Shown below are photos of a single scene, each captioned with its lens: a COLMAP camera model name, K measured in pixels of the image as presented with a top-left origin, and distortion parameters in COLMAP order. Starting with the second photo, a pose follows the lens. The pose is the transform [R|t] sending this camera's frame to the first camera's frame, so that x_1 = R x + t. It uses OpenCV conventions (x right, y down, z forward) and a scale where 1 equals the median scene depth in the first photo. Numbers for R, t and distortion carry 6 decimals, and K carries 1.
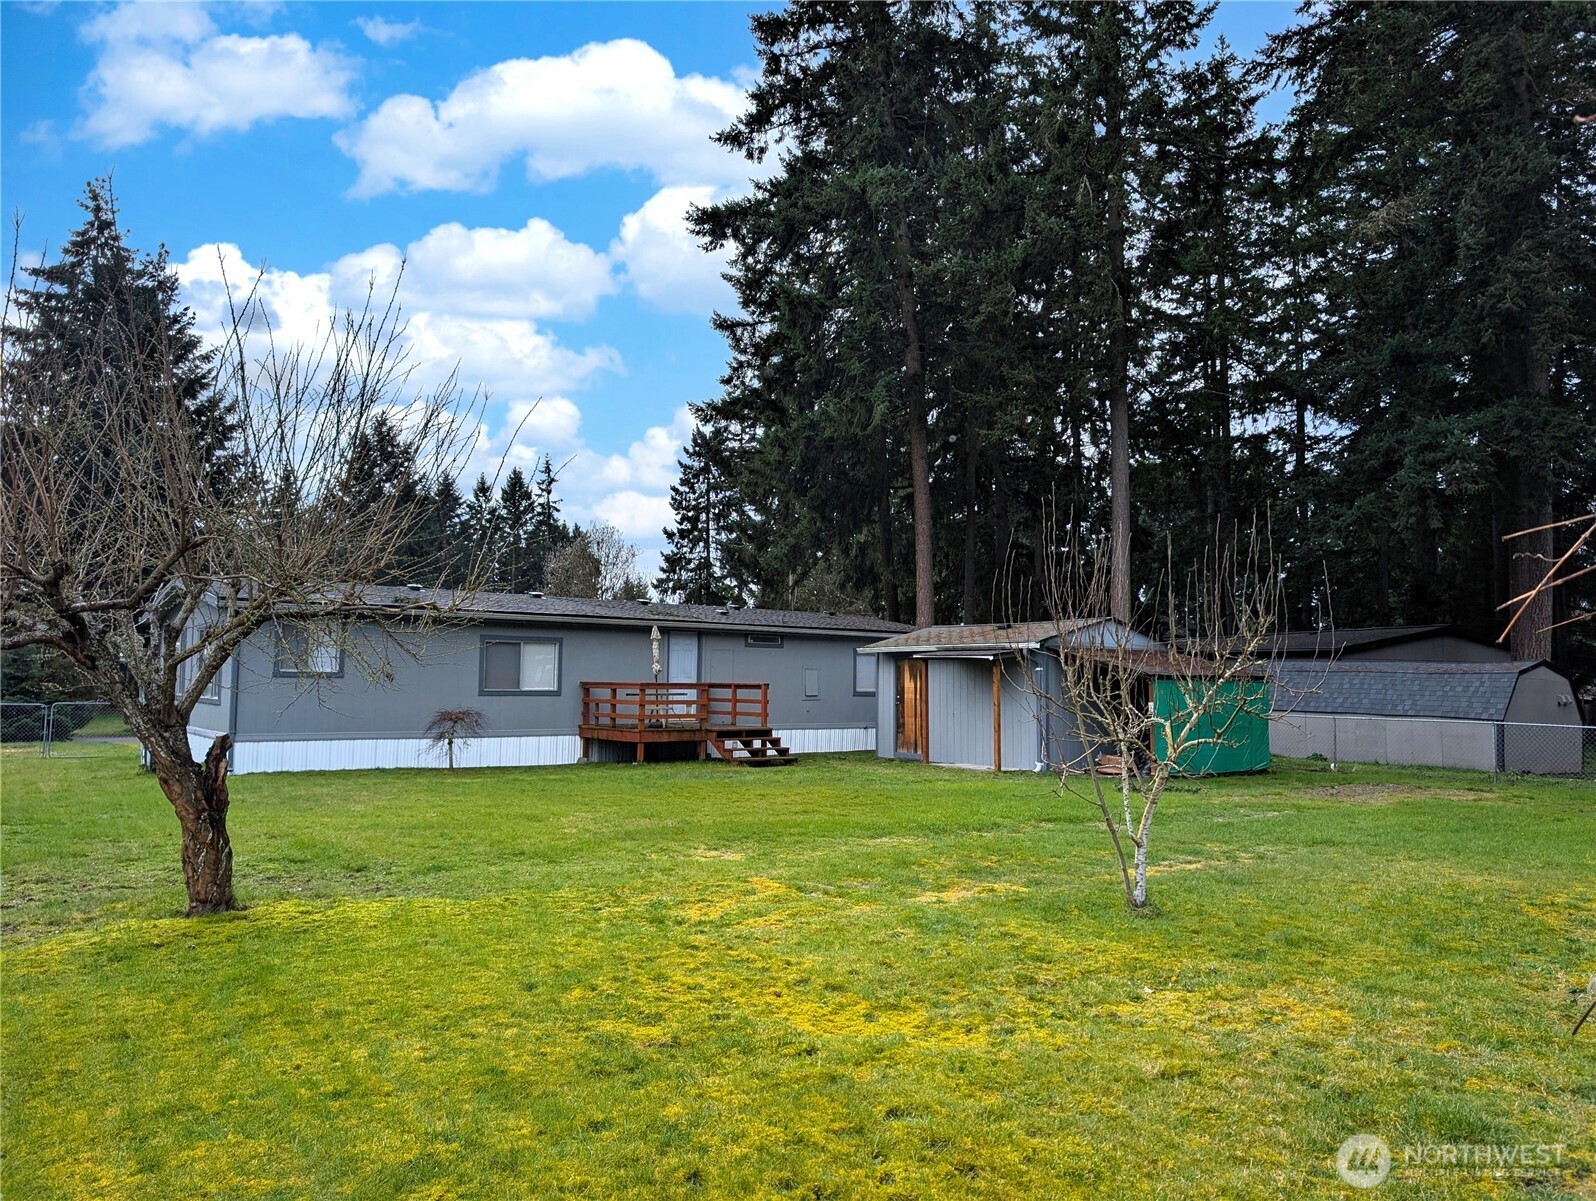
lens RADIAL K [[1118.2, 0, 798.0], [0, 1118.2, 600.5], [0, 0, 1]] dist [0.002937, 0.000759]
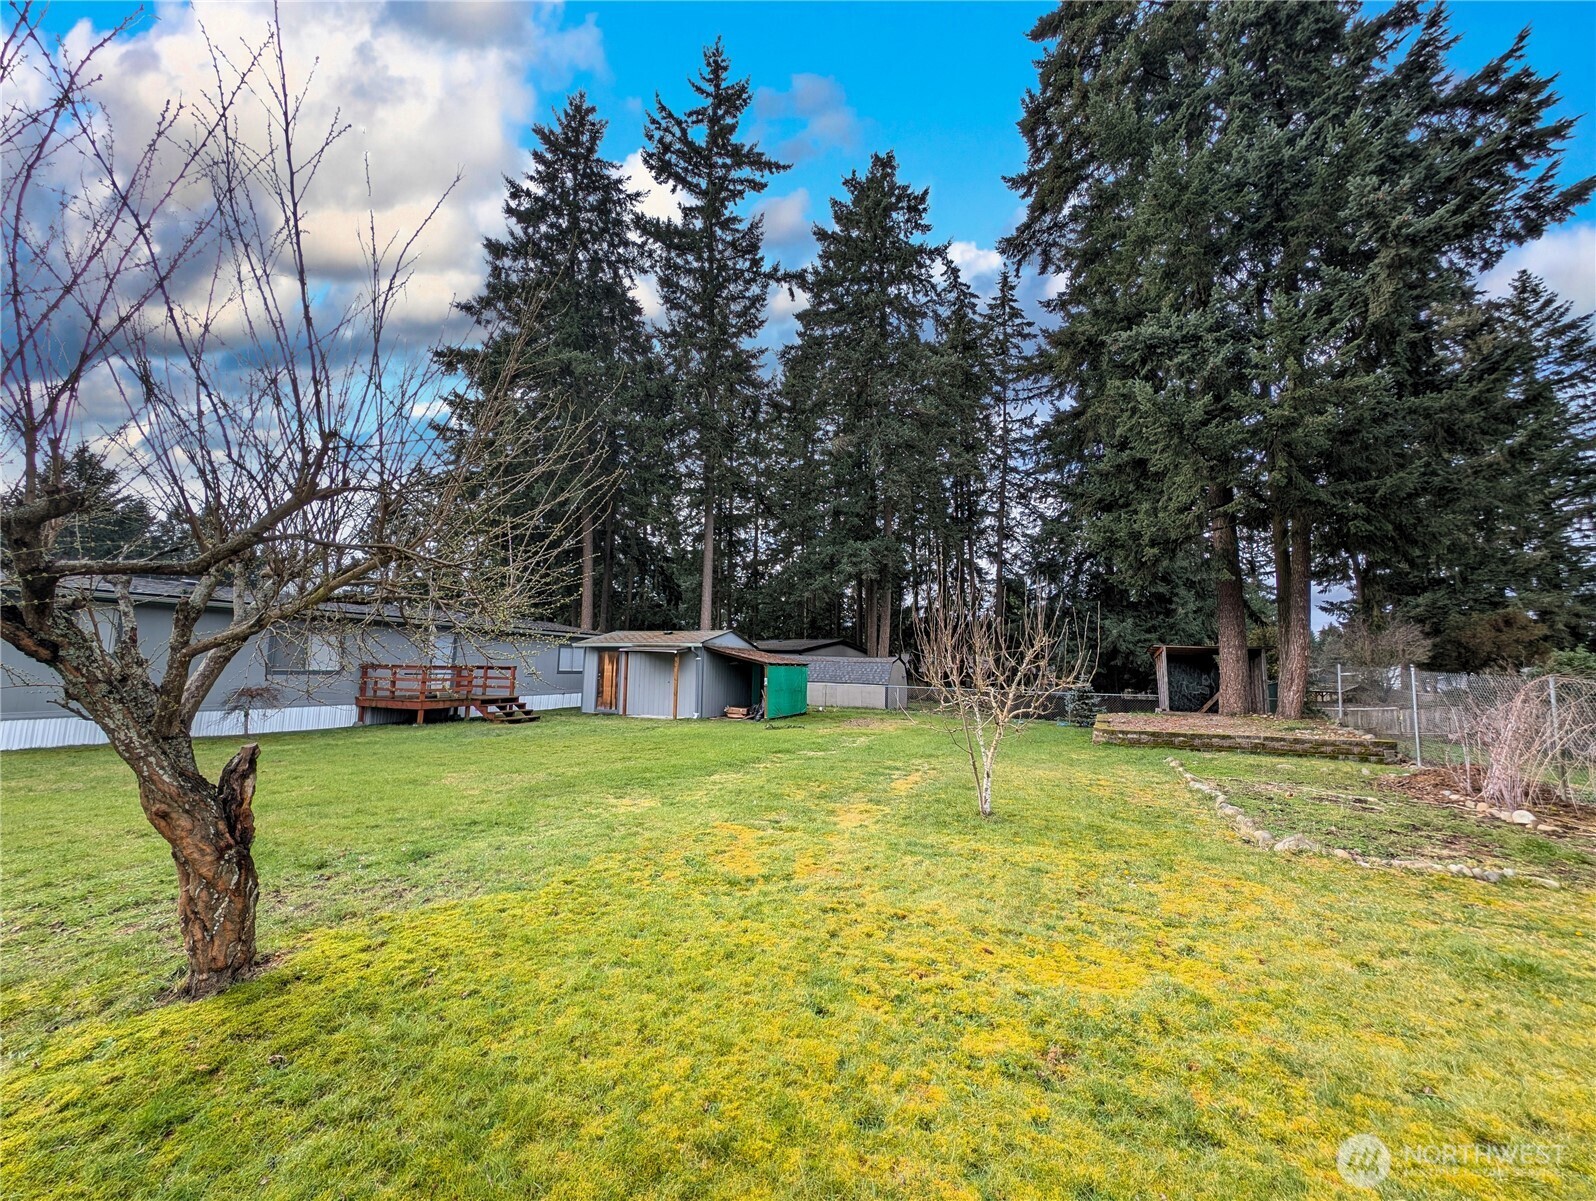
lens RADIAL K [[589.3, 0, 798.0], [0, 589.3, 600.5], [0, 0, 1]] dist [-0.000260, -0.000331]
pose [[0.847959, 0.062698, 0.526341, -0.128285], [-0.045437, 0.997923, -0.045671, 0.006033], [-0.528111, 0.014812, 0.849046, 0.136205]]
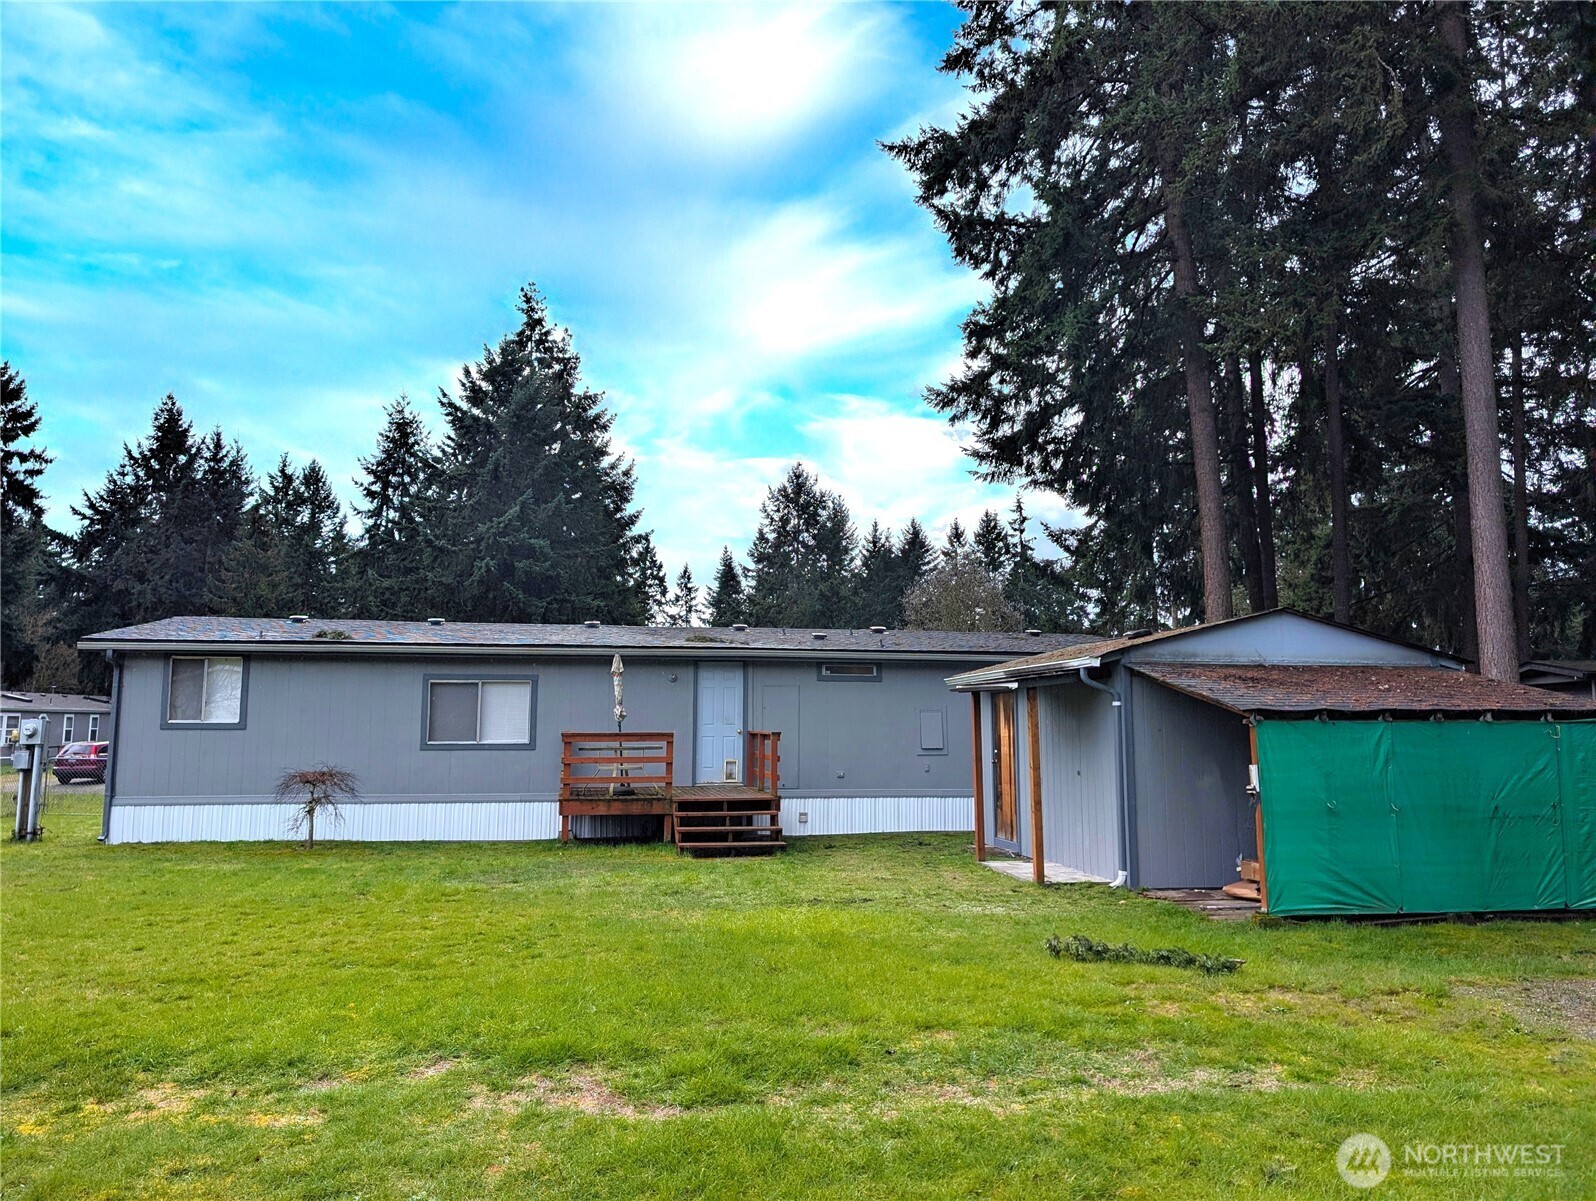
lens RADIAL K [[1118.2, 0, 798.0], [0, 1118.2, 600.5], [0, 0, 1]] dist [0.002937, 0.000759]
pose [[0.883320, -0.061929, -0.464662, 0.314483], [0.042277, 0.997720, -0.052605, 0.030033], [0.466860, 0.026822, 0.883924, 0.392714]]
